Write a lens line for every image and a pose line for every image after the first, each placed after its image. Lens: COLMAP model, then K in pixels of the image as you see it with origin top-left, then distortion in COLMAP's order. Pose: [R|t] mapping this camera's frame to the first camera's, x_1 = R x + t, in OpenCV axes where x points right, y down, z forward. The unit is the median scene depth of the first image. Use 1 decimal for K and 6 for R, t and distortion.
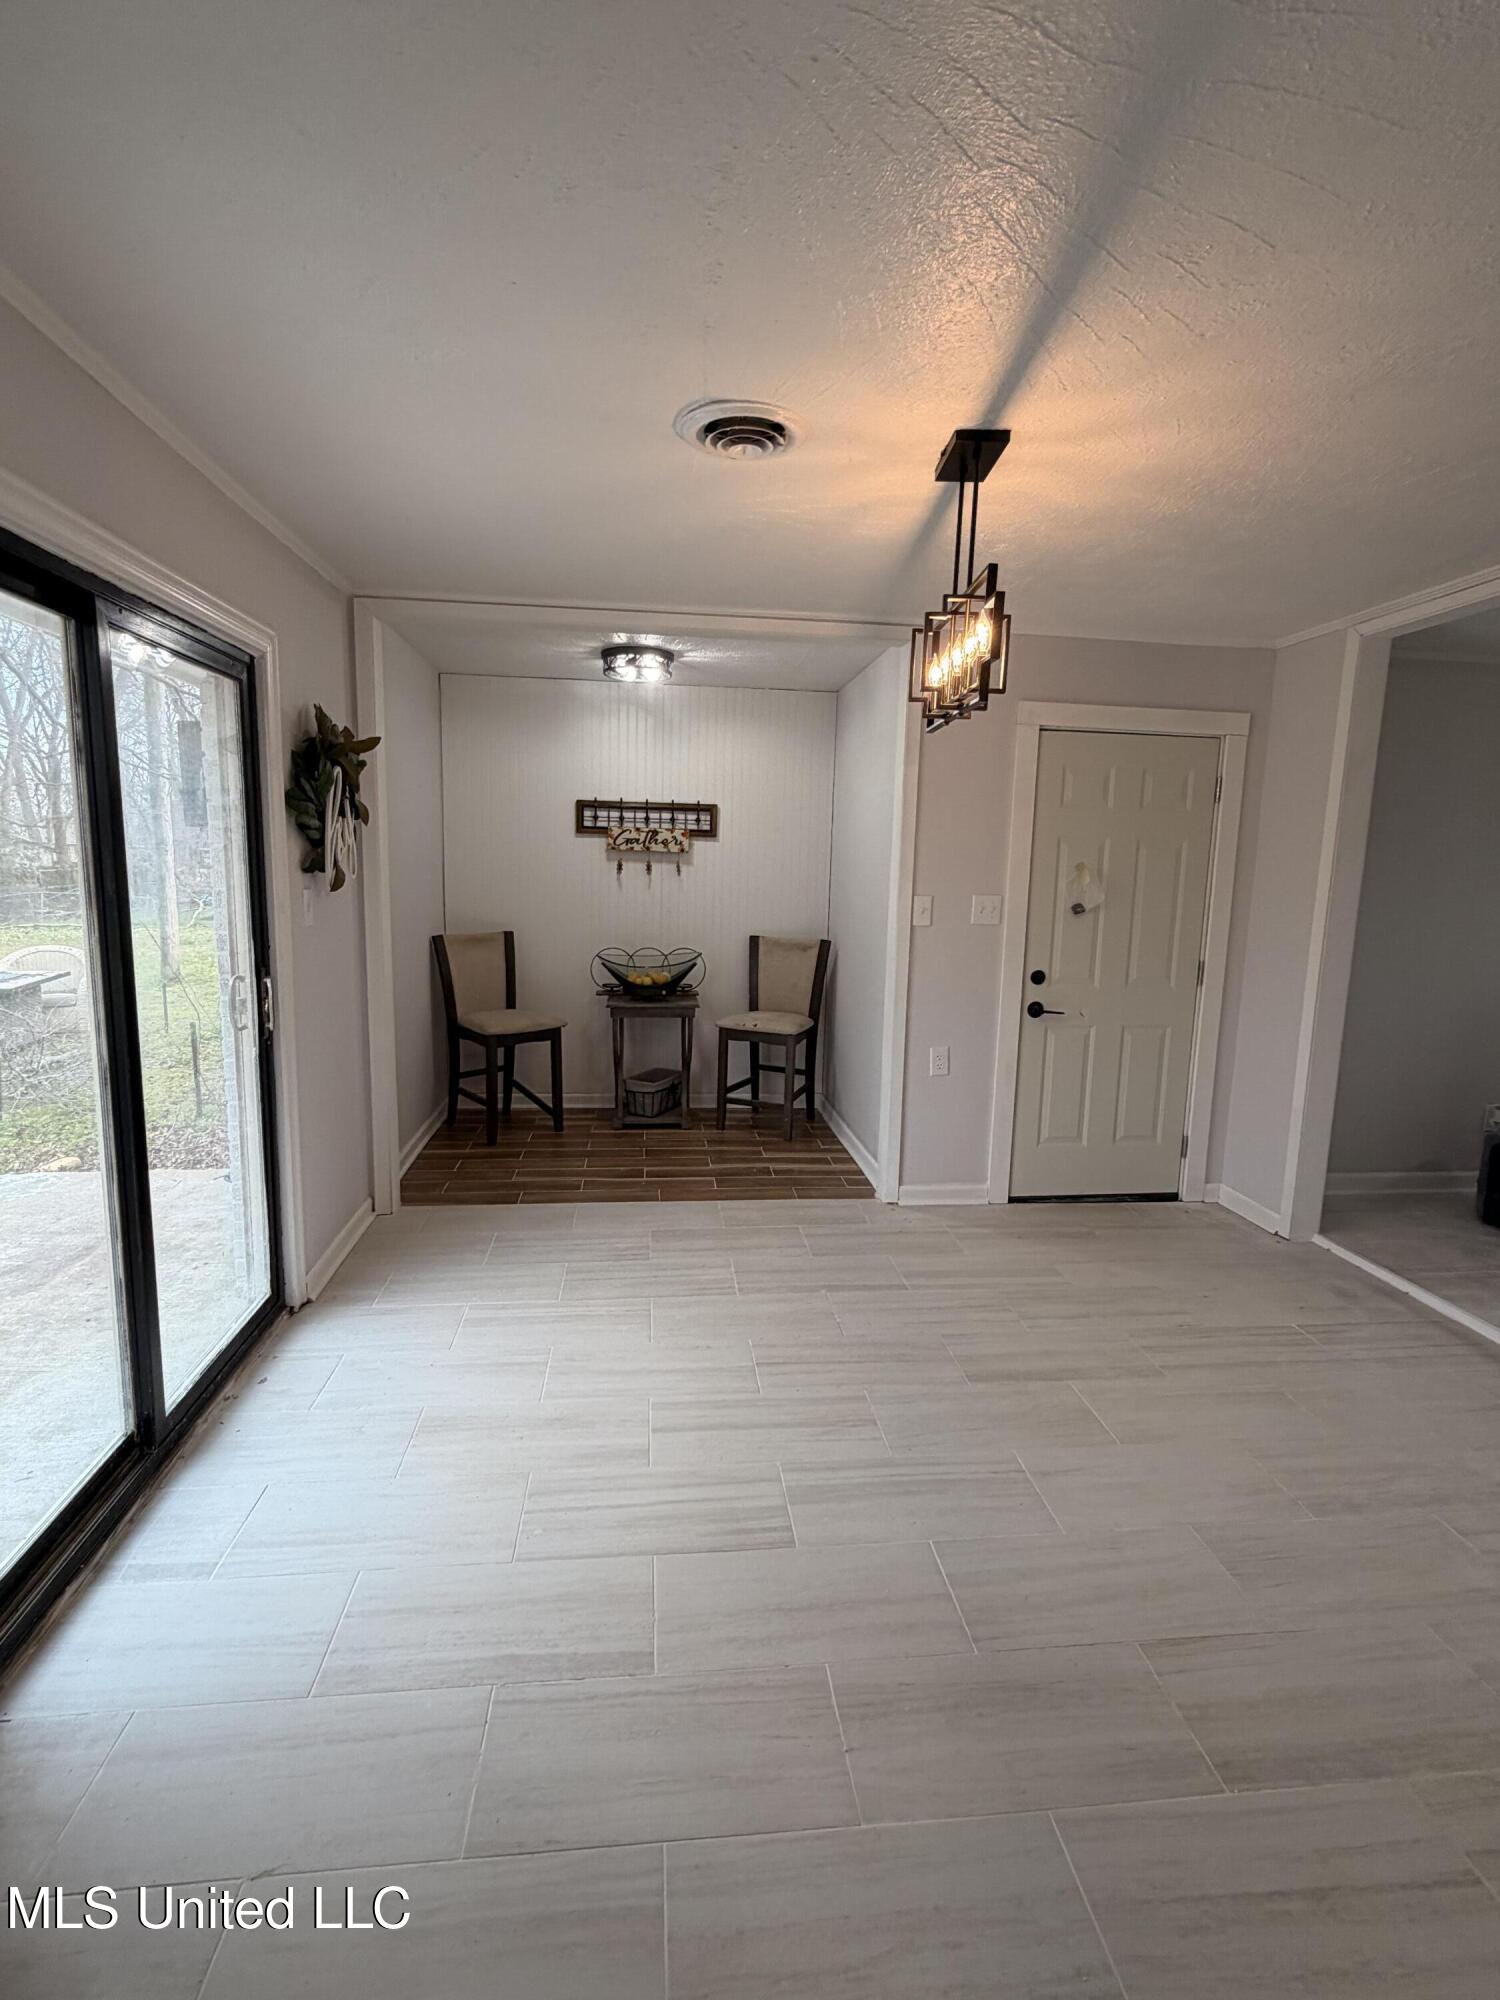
lens RADIAL K [[945.4, 0, 745.0], [0, 945.4, 1003.7], [0, 0, 1]] dist [0.000276, -0.000131]
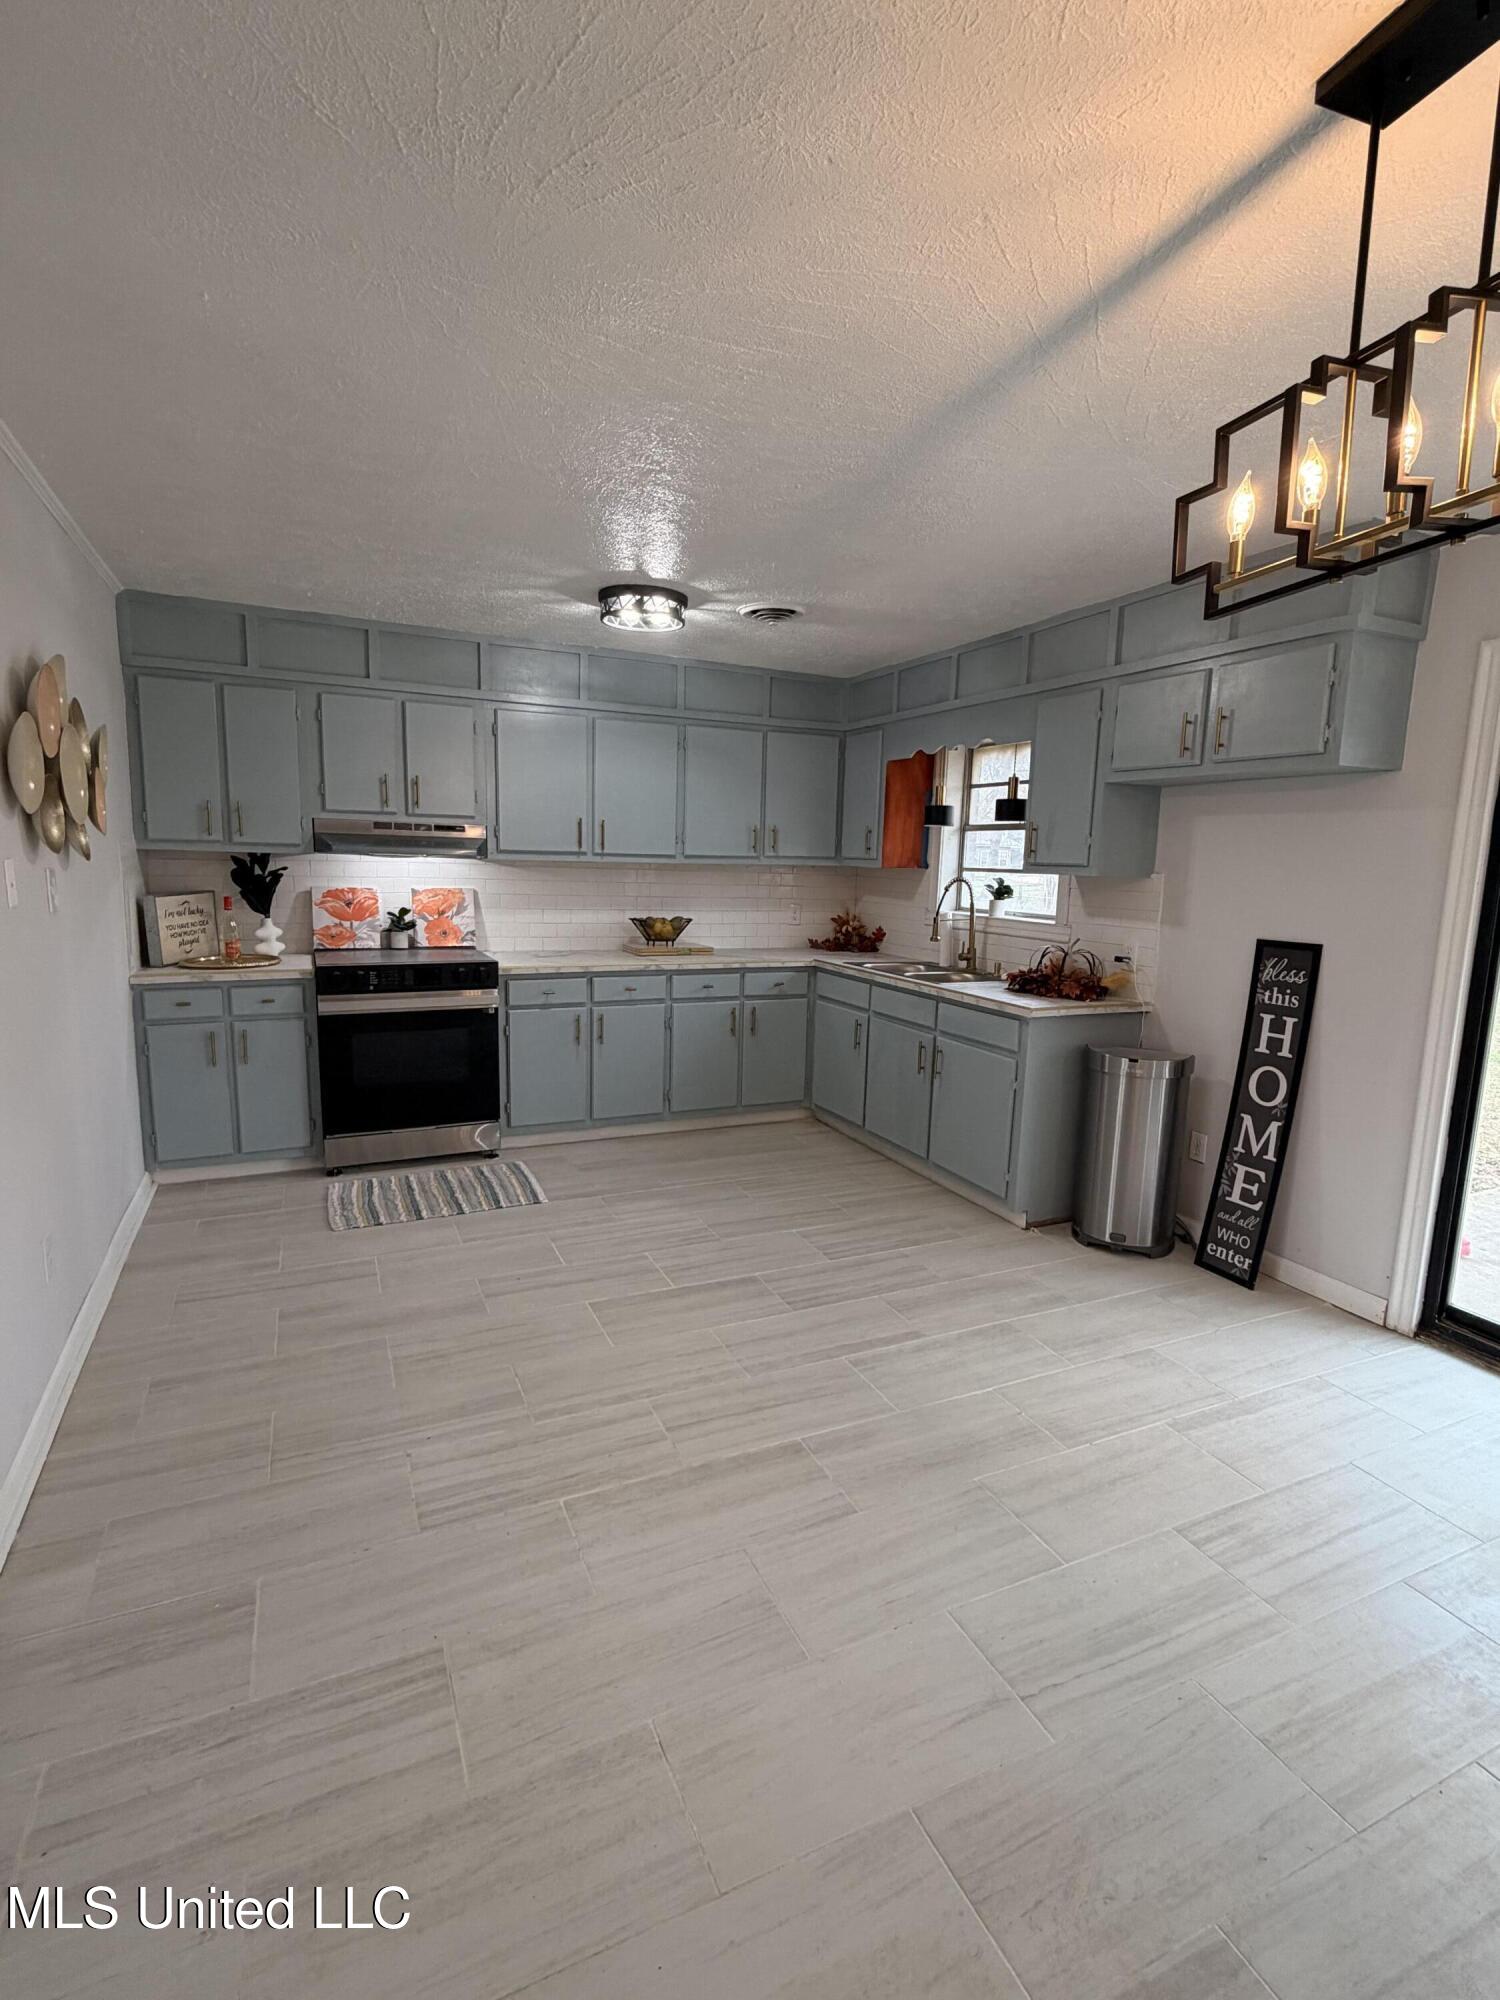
lens RADIAL K [[945.4, 0, 745.0], [0, 945.4, 1003.7], [0, 0, 1]] dist [0.000276, -0.000131]
pose [[-0.946924, 0.003411, -0.321439, 0.423379], [-0.092580, 0.954682, 0.282862, -0.107695], [0.307837, 0.297608, -0.903696, 0.839094]]
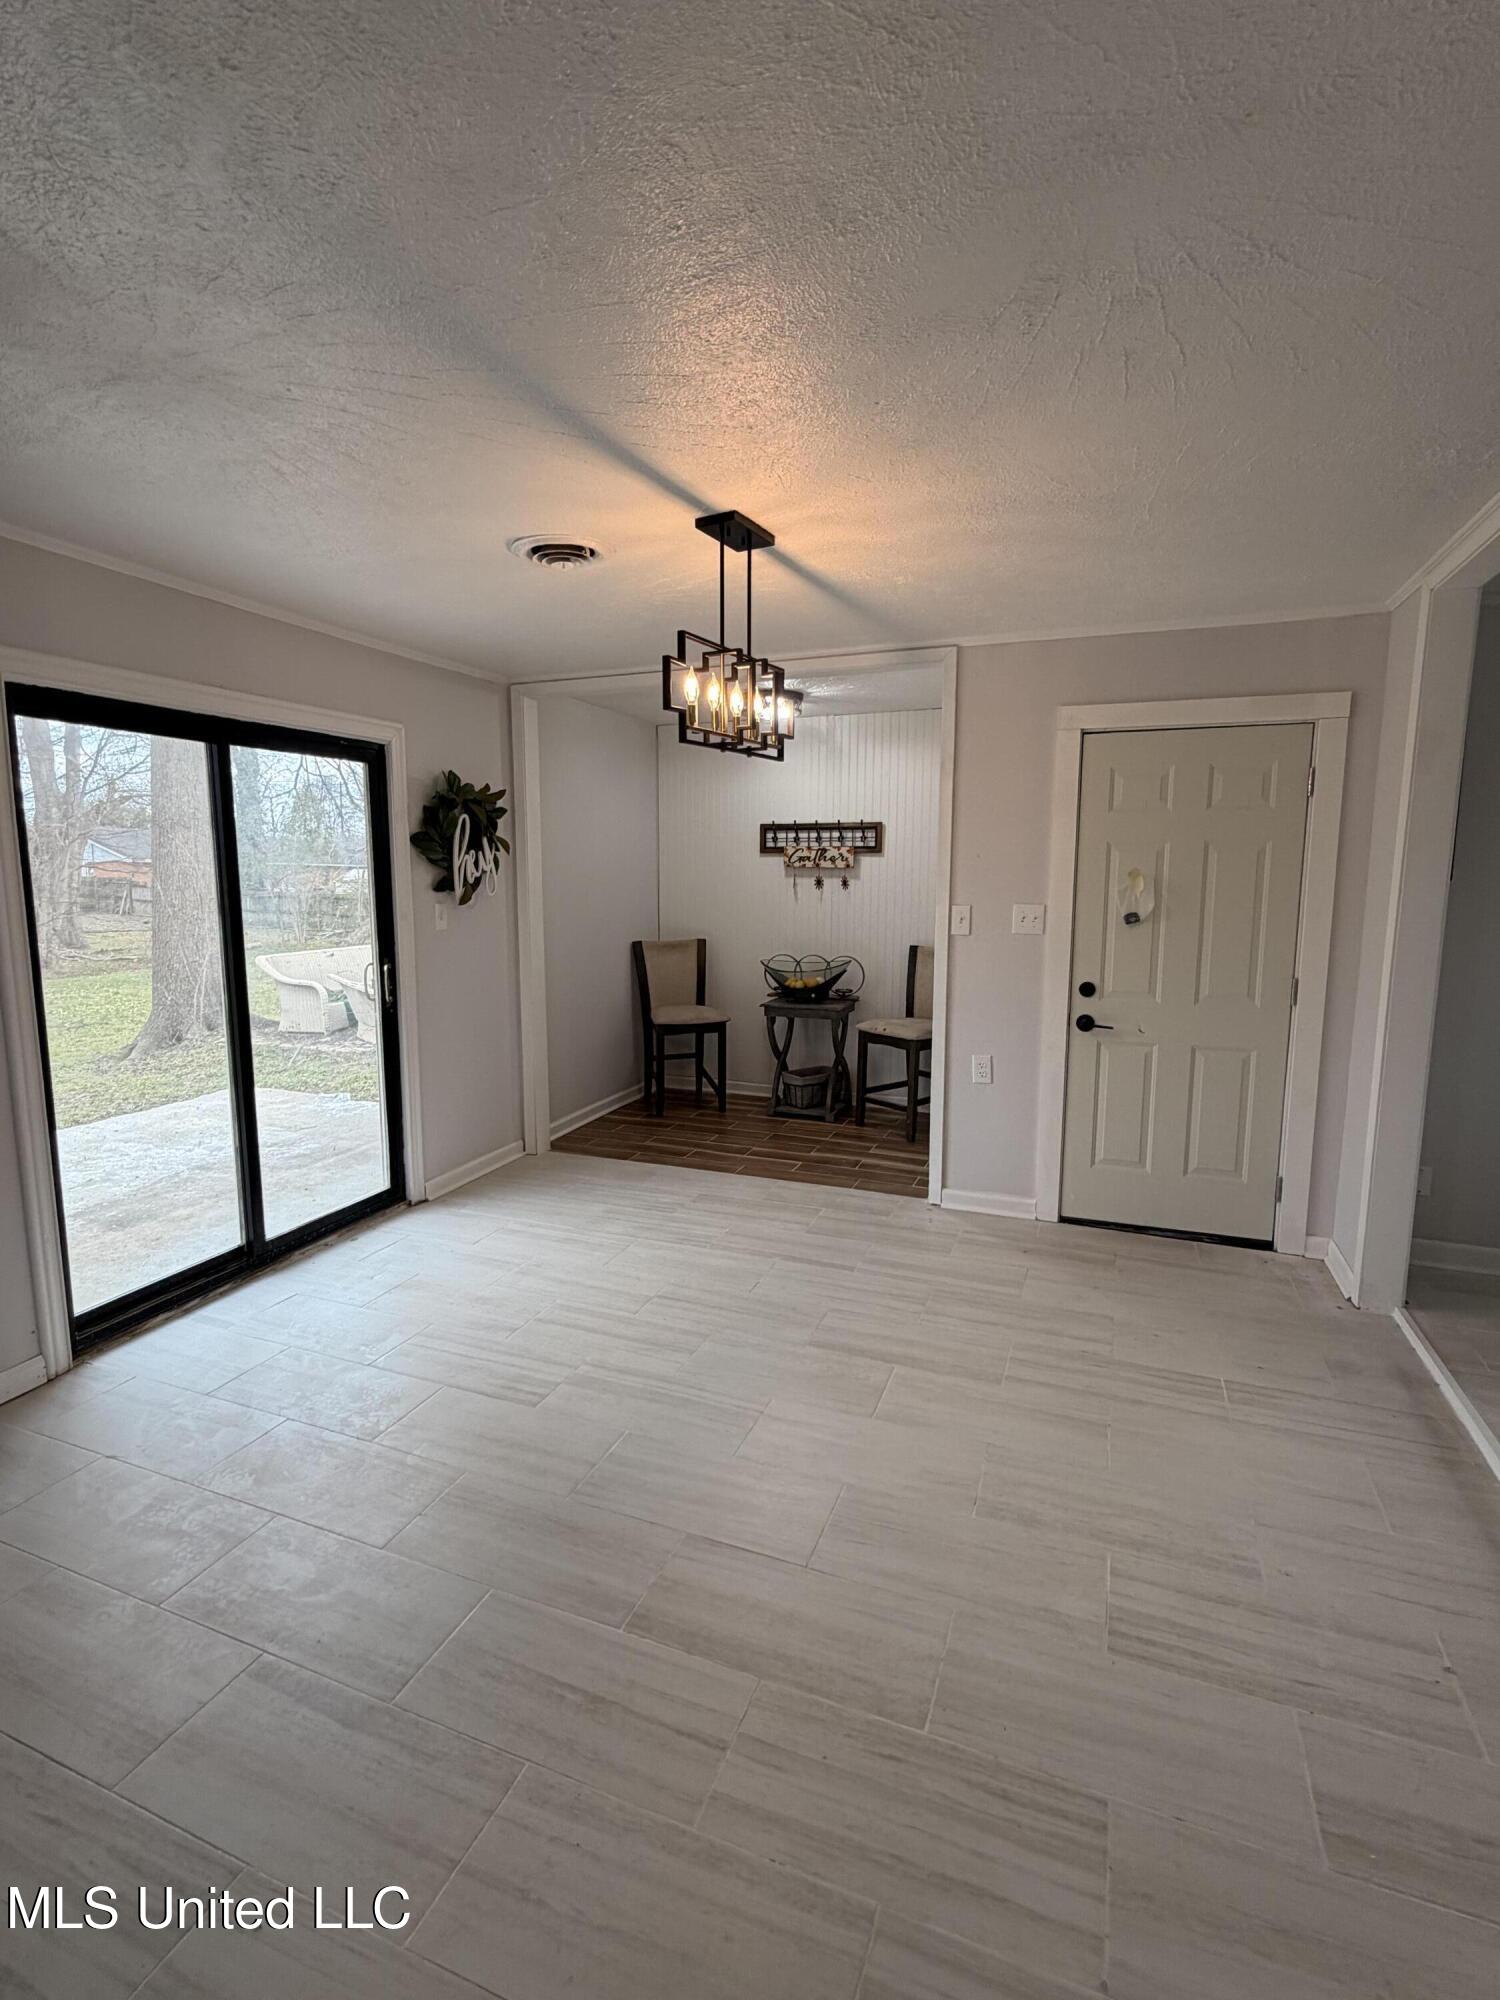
lens RADIAL K [[945.4, 0, 745.0], [0, 945.4, 1003.7], [0, 0, 1]] dist [0.000276, -0.000131]
pose [[0.883852, 0.041752, -0.465899, 0.462181], [-0.049540, 0.998762, -0.004477, 0.008300], [0.465135, 0.027037, 0.884827, -0.011941]]
